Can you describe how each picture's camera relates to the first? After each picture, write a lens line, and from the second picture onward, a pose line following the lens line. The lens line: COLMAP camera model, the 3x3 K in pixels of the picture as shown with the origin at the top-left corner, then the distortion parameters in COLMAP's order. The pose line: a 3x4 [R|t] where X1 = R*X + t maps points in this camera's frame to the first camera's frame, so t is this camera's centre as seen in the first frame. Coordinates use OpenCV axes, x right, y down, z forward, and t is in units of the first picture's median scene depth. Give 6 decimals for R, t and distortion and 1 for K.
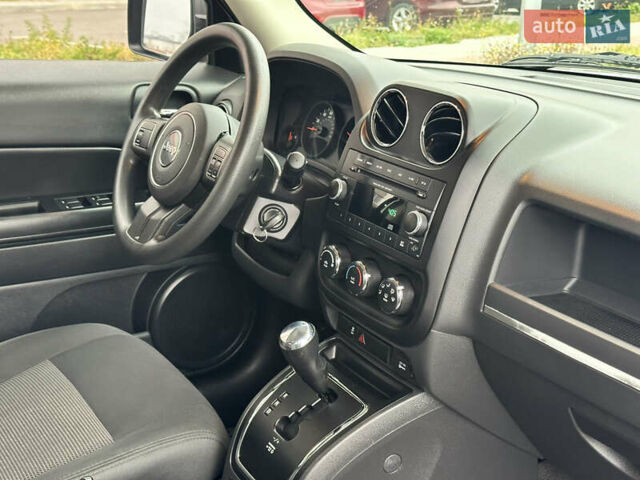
lens RADIAL K [[930.2, 0, 320.0], [0, 930.2, 240.0], [0, 0, 1]] dist [-0.006643, -0.010646]
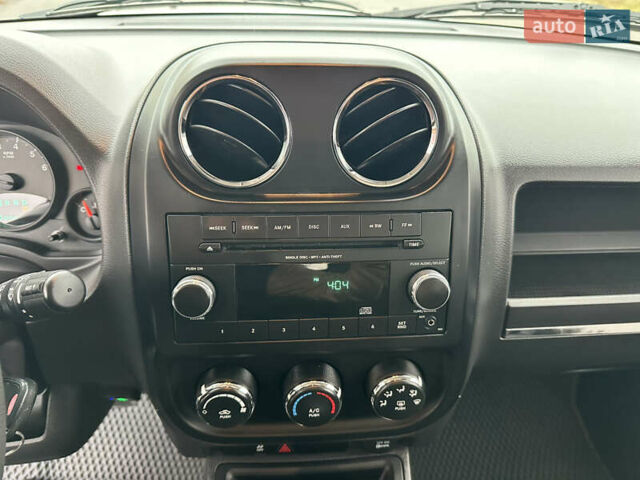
lens RADIAL K [[470.3, 0, 320.8], [0, 470.3, 242.9], [0, 0, 1]] dist [0.080332, -0.111307]
pose [[0.463967, -0.495664, 0.734202, -0.136753], [0.268096, 0.868508, 0.416916, -0.182155], [-0.844310, 0.003402, 0.535844, 0.830548]]
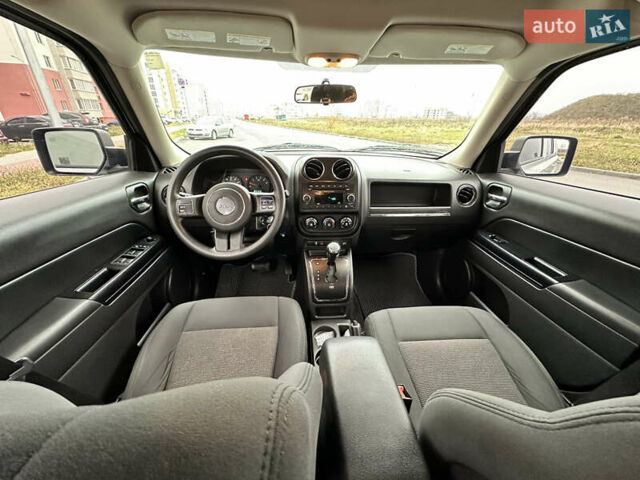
lens RADIAL K [[267.6, 0, 320.0], [0, 267.6, 240.0], [0, 0, 1]] dist [-0.000221, 0.000002]
pose [[0.464614, -0.395949, 0.792059, -0.690132], [0.273700, 0.914877, 0.296796, -0.178651], [-0.842153, 0.078891, 0.533436, 0.564087]]
